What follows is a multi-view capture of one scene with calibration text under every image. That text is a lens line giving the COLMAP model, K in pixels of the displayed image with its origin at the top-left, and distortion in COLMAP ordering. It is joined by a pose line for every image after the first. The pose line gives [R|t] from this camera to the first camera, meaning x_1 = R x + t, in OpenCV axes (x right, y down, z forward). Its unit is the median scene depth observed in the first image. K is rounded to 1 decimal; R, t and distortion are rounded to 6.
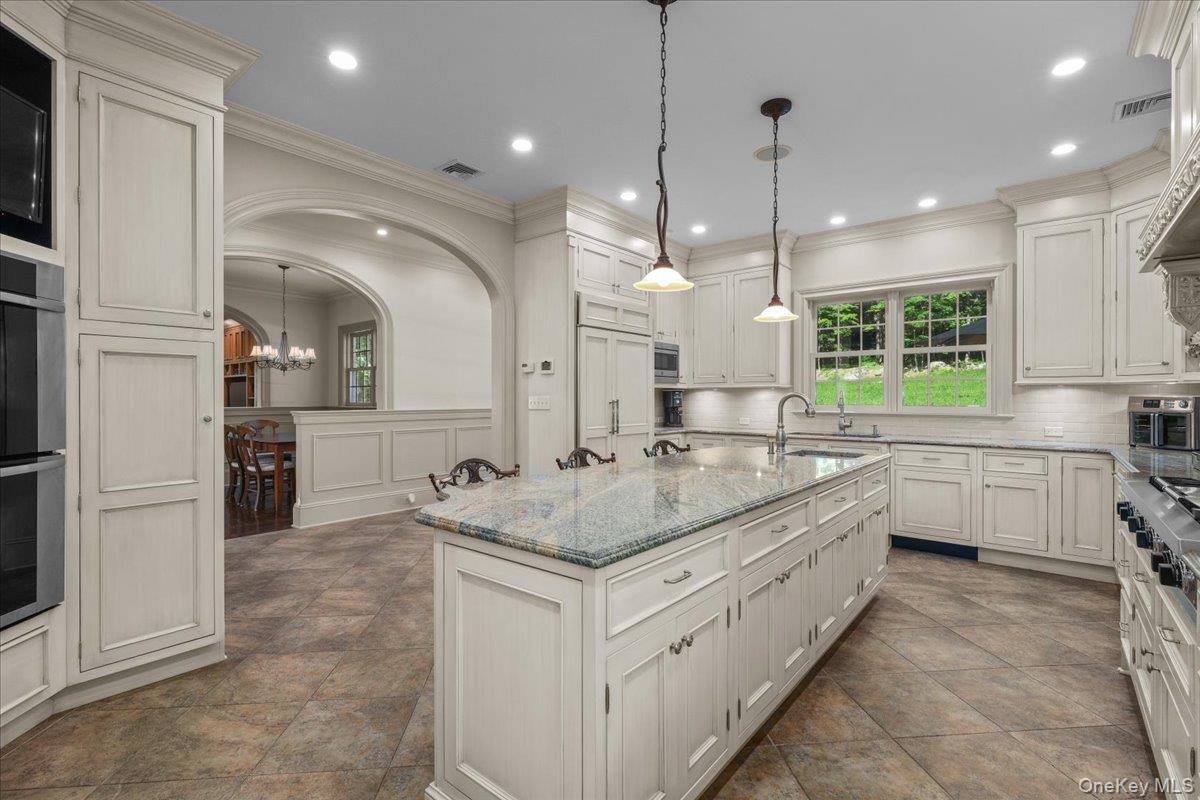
lens RADIAL K [[545.3, 0, 591.8], [0, 545.3, 399.6], [0, 0, 1]] dist [-0.000498, 0.000349]
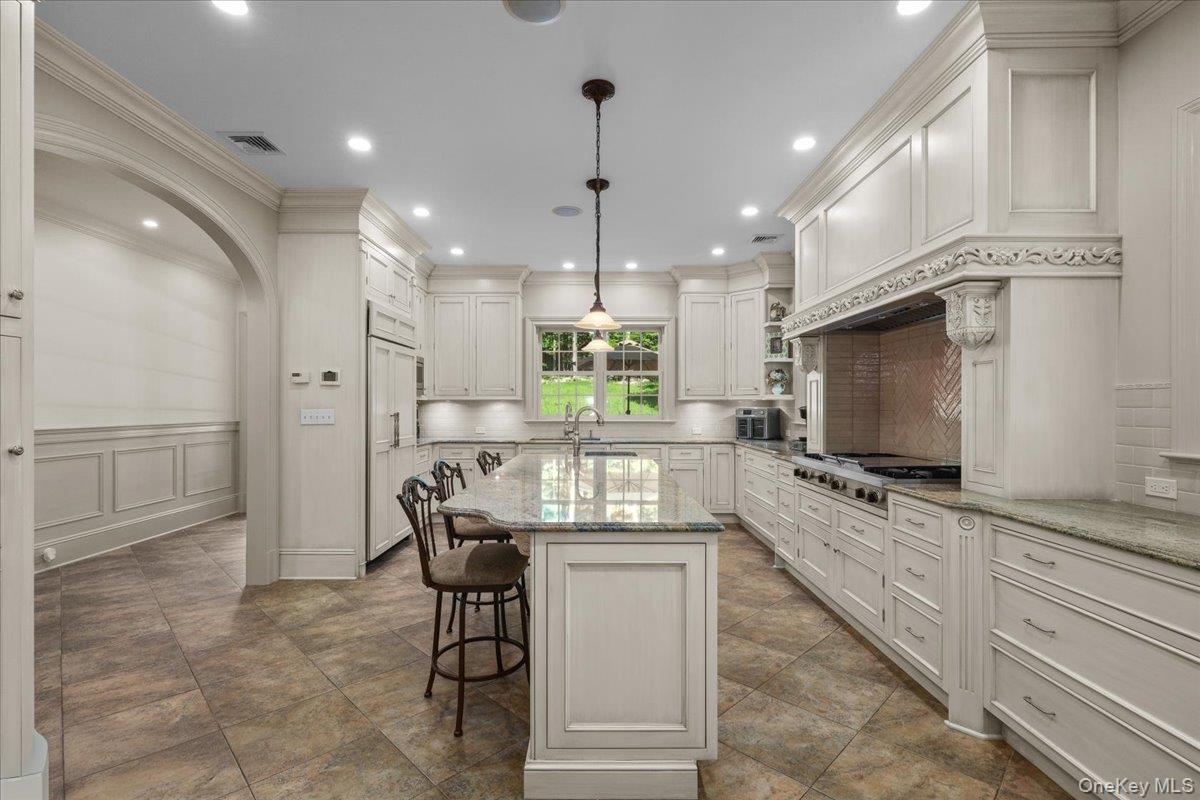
lens RADIAL K [[545.3, 0, 593.7], [0, 545.3, 403.9], [0, 0, 1]] dist [-0.000498, 0.000349]
pose [[0.770063, 0.000814, 0.637967, -0.355218], [0.003291, 0.999981, -0.005248, -0.010279], [-0.637960, 0.006141, 0.770045, 0.015492]]
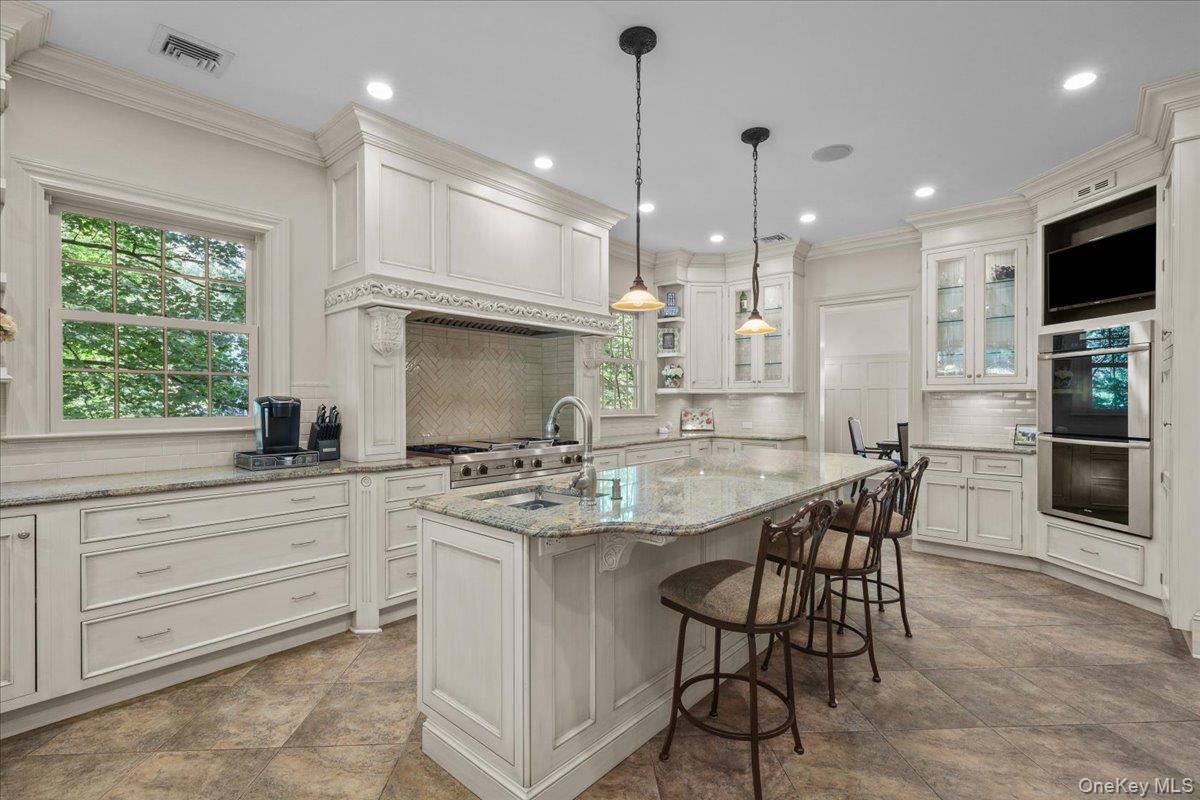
lens RADIAL K [[545.3, 0, 592.8], [0, 545.3, 401.9], [0, 0, 1]] dist [-0.000498, 0.000349]
pose [[-0.999319, -0.001028, 0.036896, 0.275867], [-0.000755, 0.999972, 0.007415, -0.010565], [-0.036903, 0.007382, -0.999292, 1.323351]]
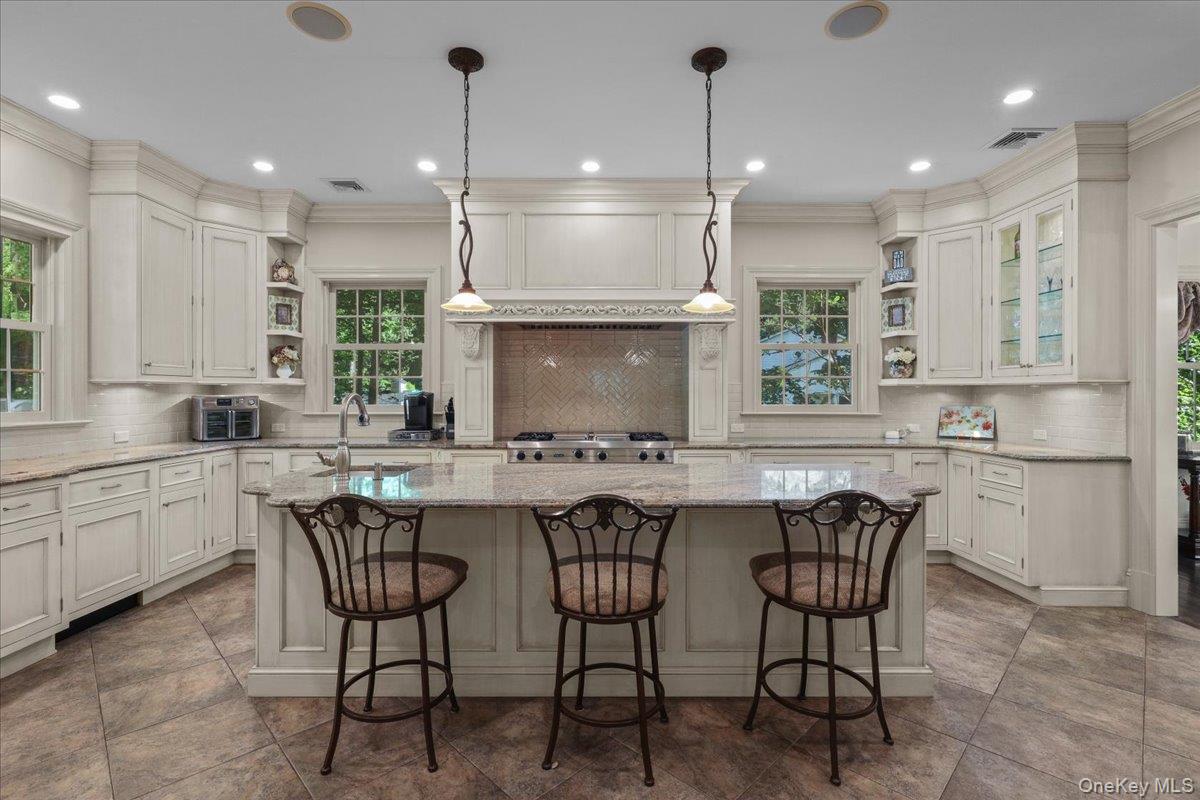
lens RADIAL K [[545.3, 0, 594.7], [0, 545.3, 394.1], [0, 0, 1]] dist [-0.000498, 0.000349]
pose [[-0.639850, -0.002908, 0.768494, -0.323844], [0.002218, 0.999982, 0.005630, -0.012989], [-0.768496, 0.005307, -0.639832, 1.022402]]
